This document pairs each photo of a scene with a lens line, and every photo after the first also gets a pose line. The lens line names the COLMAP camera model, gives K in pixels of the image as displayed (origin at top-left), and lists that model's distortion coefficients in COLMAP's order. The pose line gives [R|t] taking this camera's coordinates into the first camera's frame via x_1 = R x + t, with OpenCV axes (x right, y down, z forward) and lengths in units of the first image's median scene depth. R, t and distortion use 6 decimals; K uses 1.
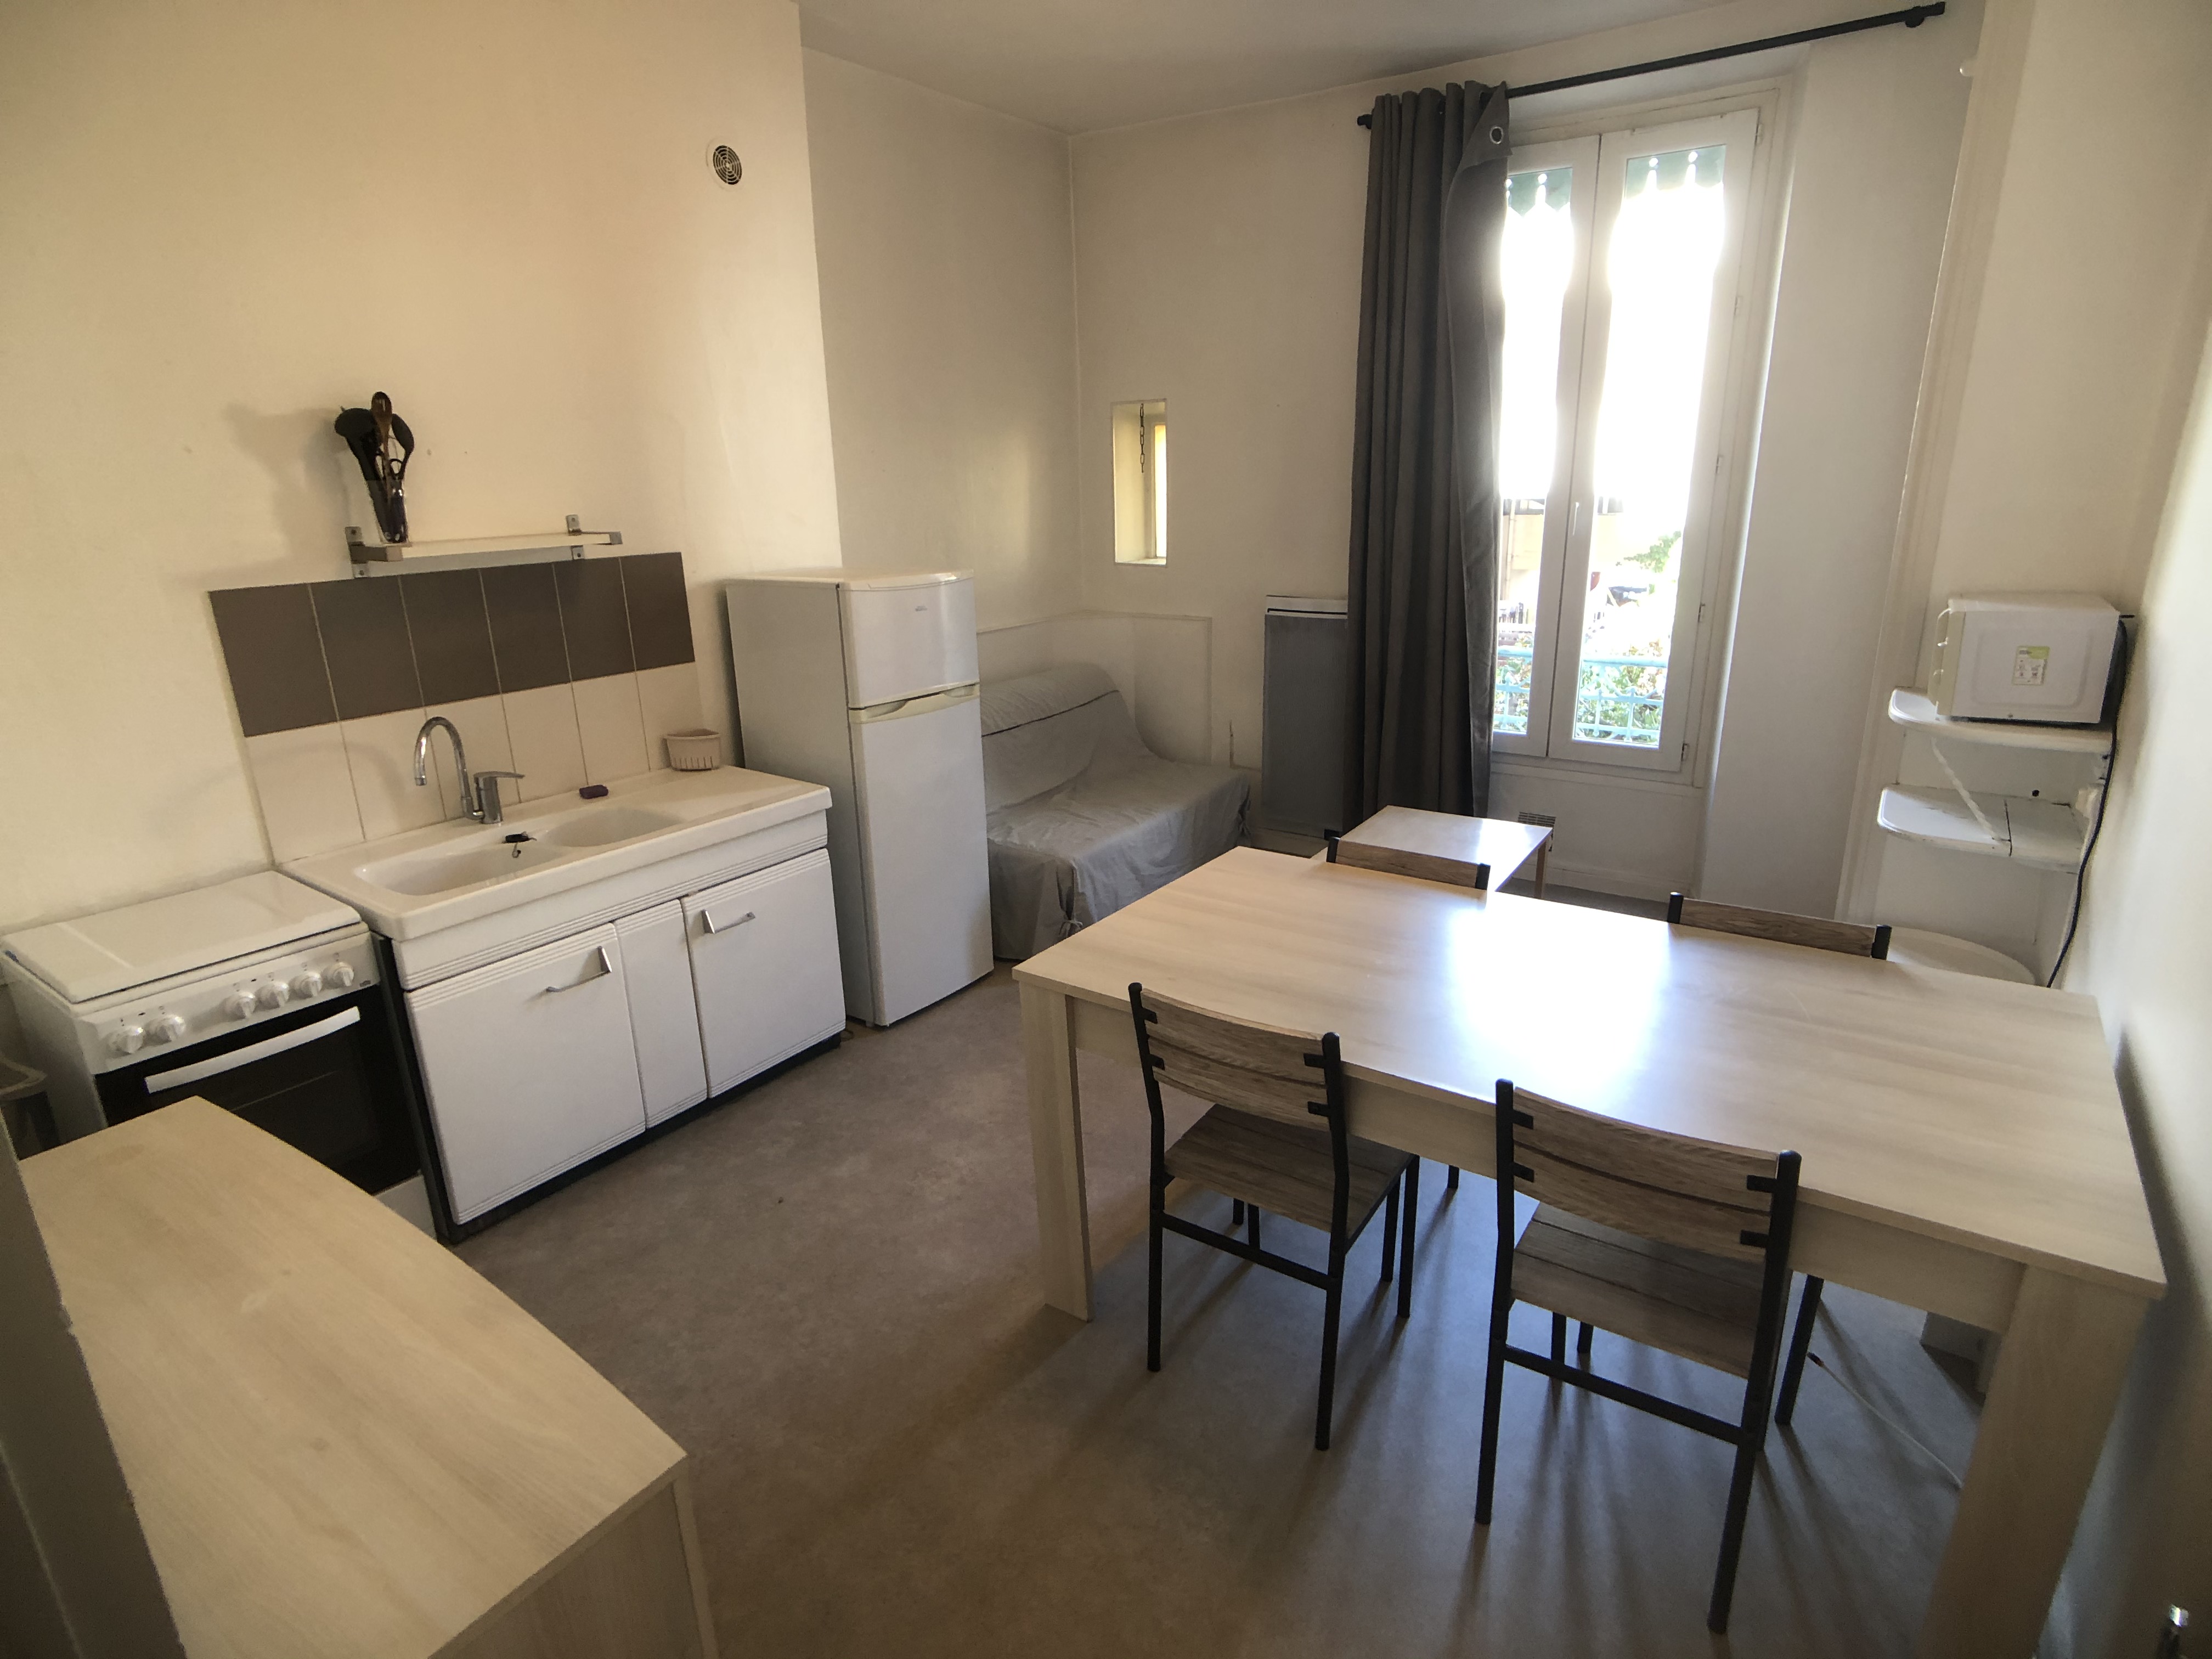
lens RADIAL K [[1167.6, 0, 1106.8], [0, 1167.6, 830.3], [0, 0, 1]] dist [-0.000683, -0.000204]
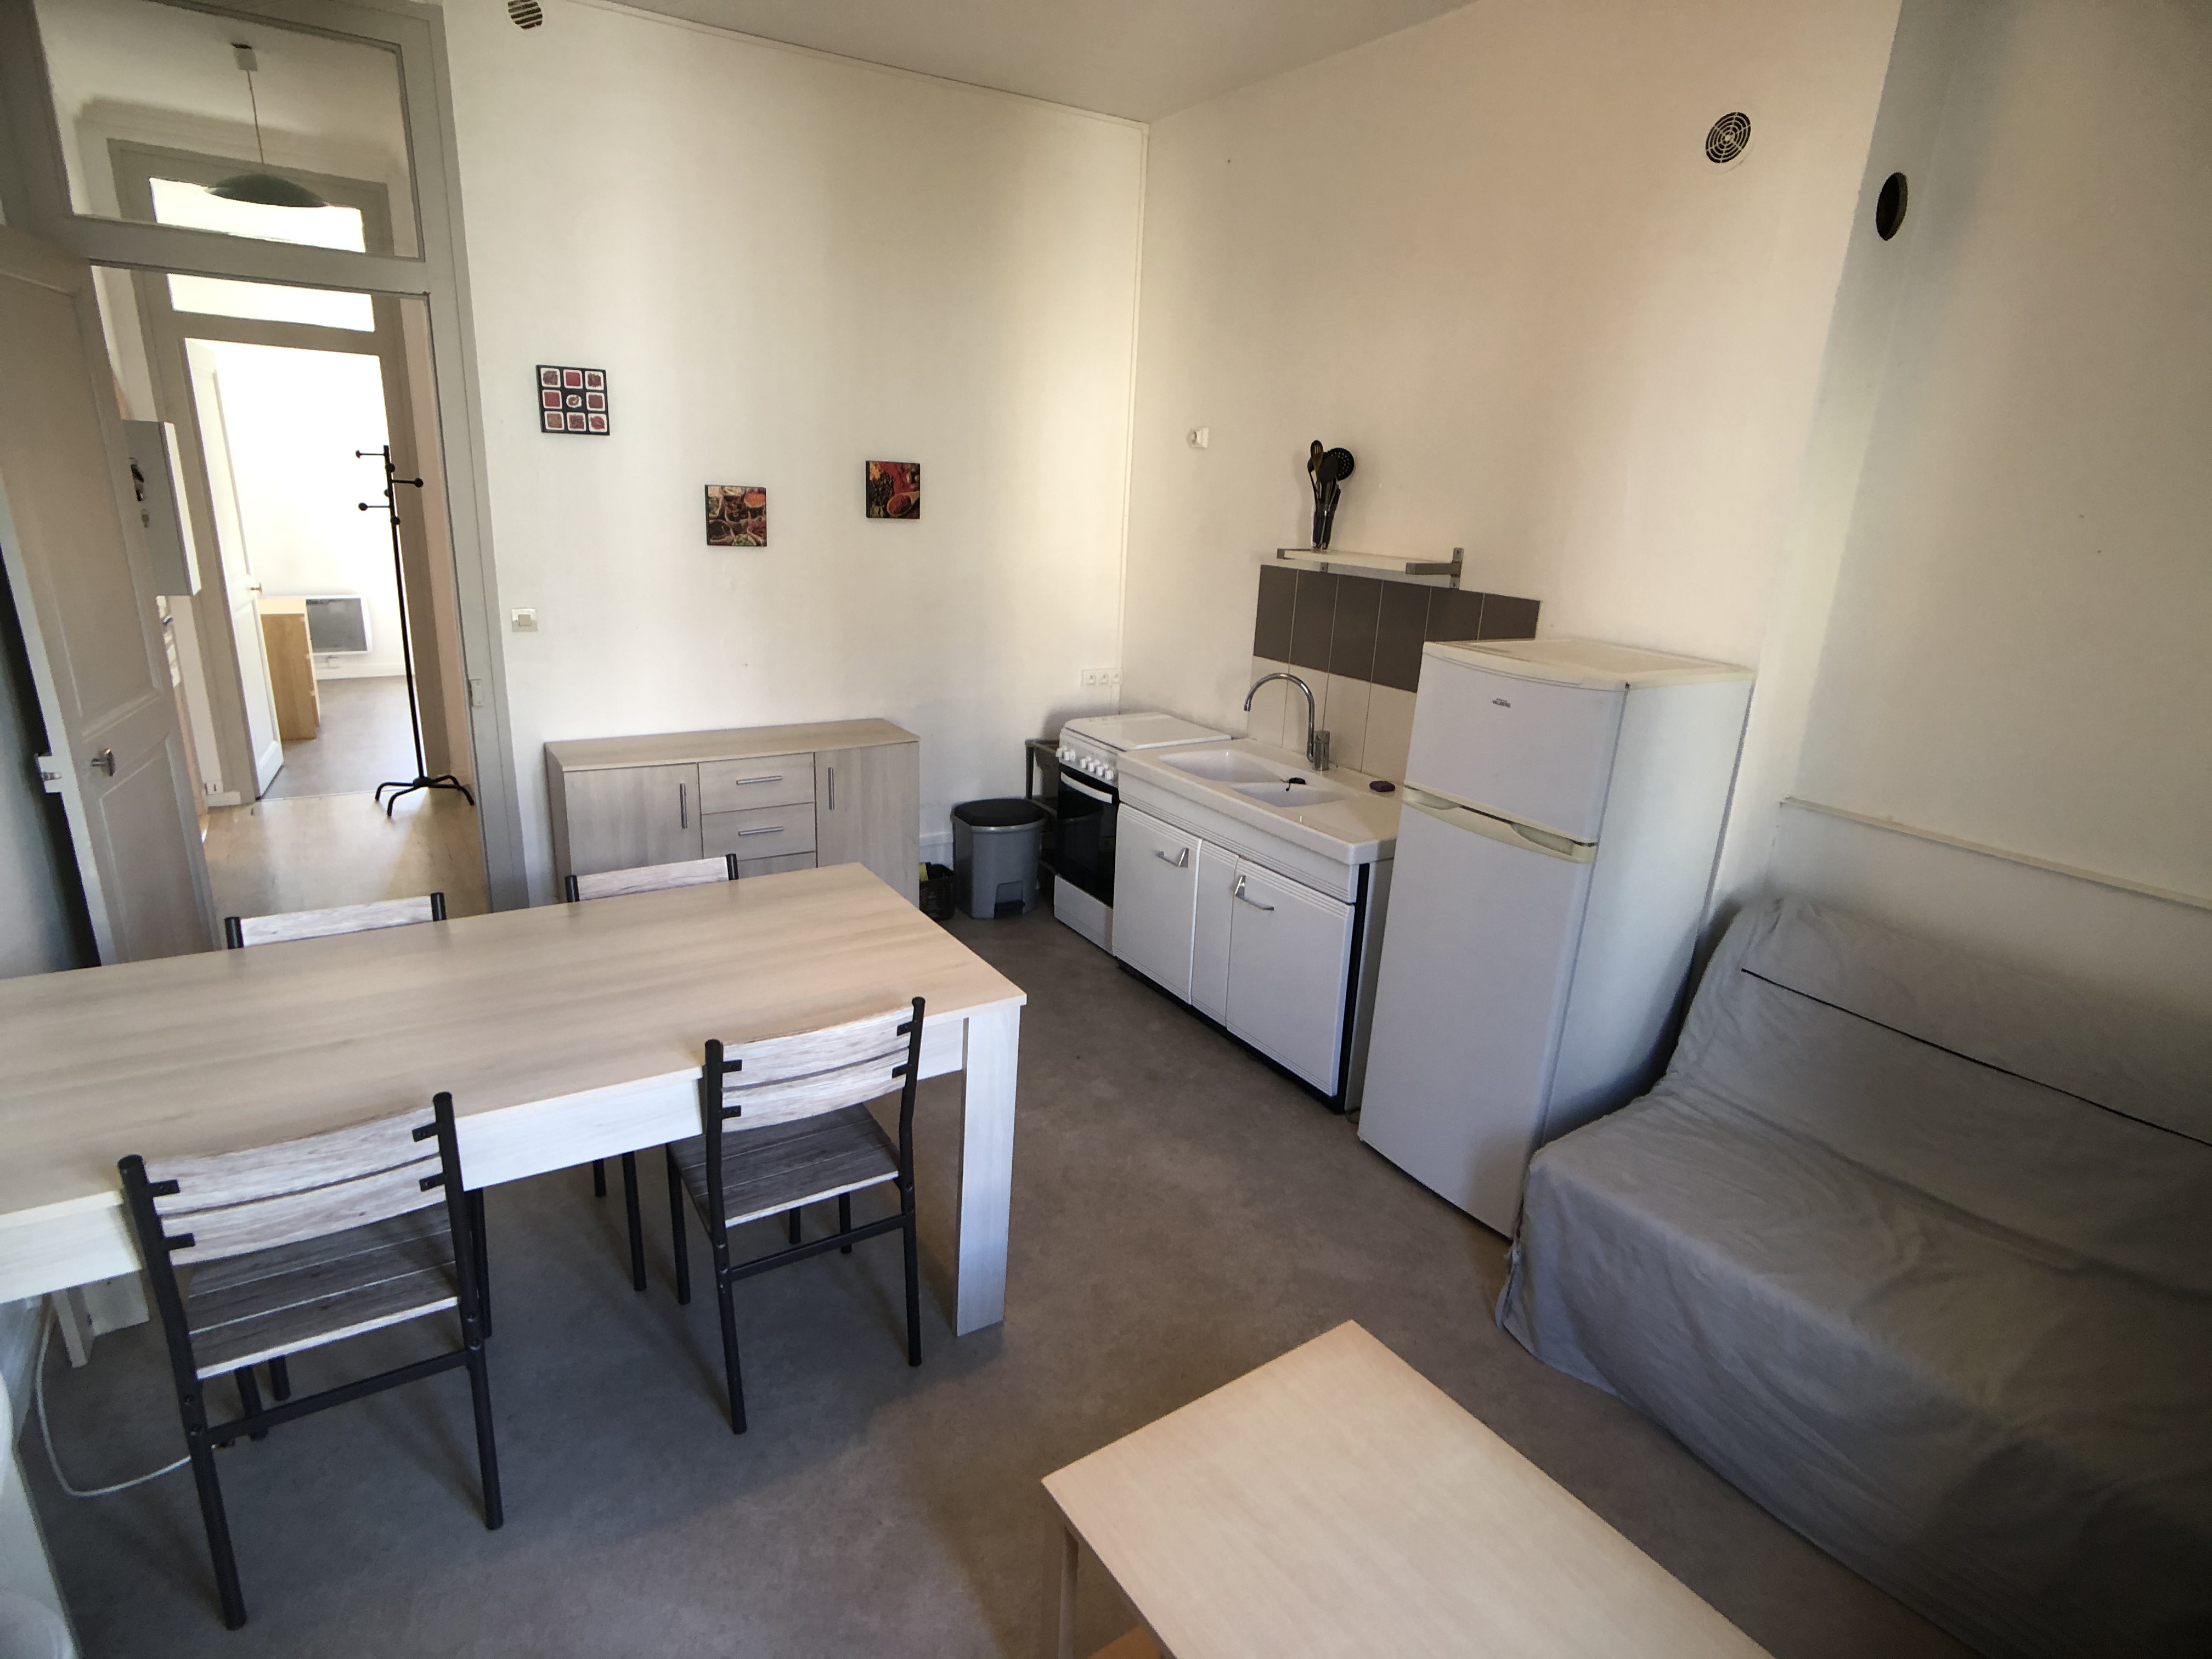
lens RADIAL K [[1167.6, 0, 1106.8], [0, 1167.6, 830.3], [0, 0, 1]] dist [-0.000683, -0.000204]
pose [[-0.371726, 0.270648, -0.888014, 0.707912], [-0.315485, 0.862800, 0.395027, -0.377218], [0.873092, 0.426997, -0.235340, 1.108566]]
